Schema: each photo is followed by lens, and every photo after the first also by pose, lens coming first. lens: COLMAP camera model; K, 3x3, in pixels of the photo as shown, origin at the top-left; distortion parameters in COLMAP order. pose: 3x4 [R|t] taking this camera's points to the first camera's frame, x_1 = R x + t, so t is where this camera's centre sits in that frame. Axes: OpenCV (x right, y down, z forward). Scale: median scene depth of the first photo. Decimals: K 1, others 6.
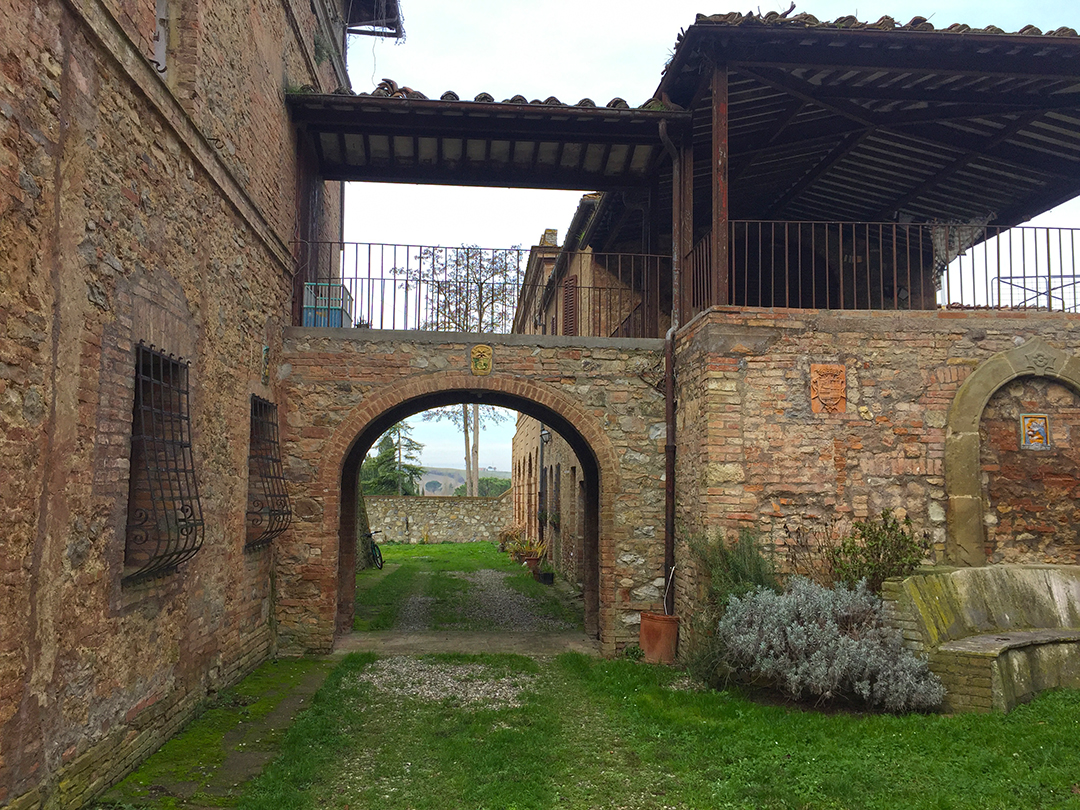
lens RADIAL K [[910.7, 0, 540.0], [0, 910.7, 405.0], [0, 0, 1]] dist [0.069146, -0.118753]
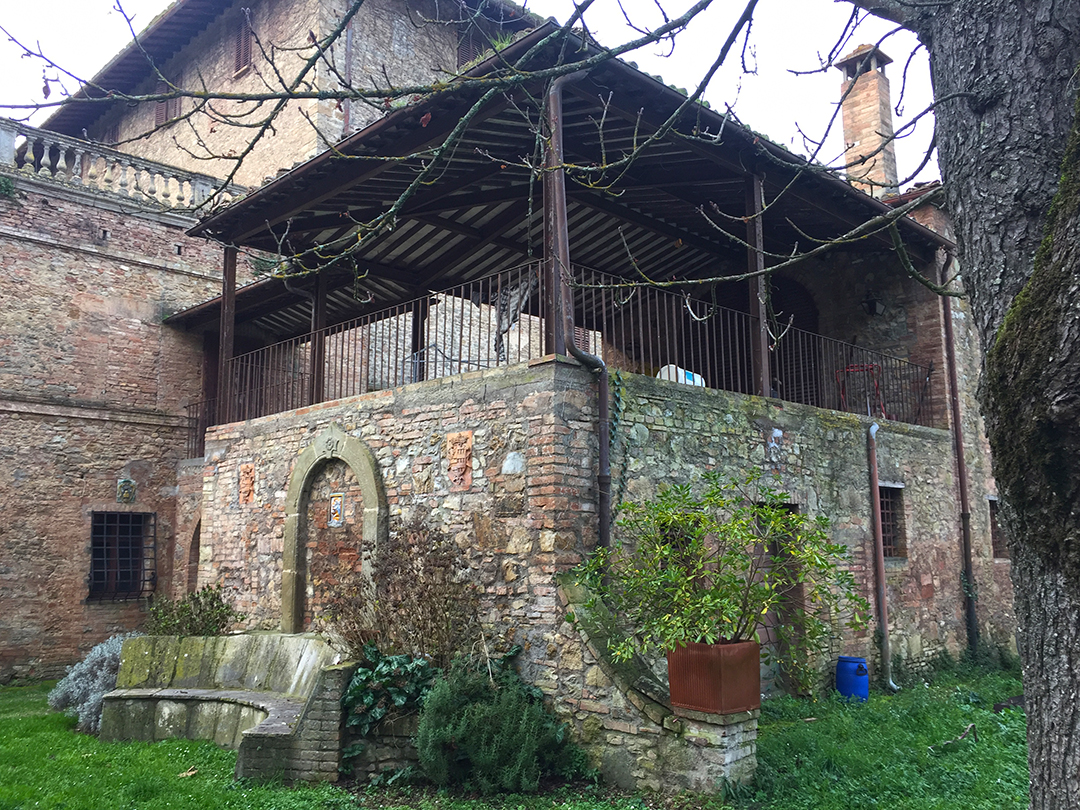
lens RADIAL K [[910.7, 0, 540.0], [0, 910.7, 405.0], [0, 0, 1]] dist [0.069146, -0.118753]
pose [[0.665591, -0.132040, -0.734543, 1.511956], [0.087728, 0.991244, -0.098691, 0.034144], [0.741143, 0.001248, 0.671346, 0.457938]]
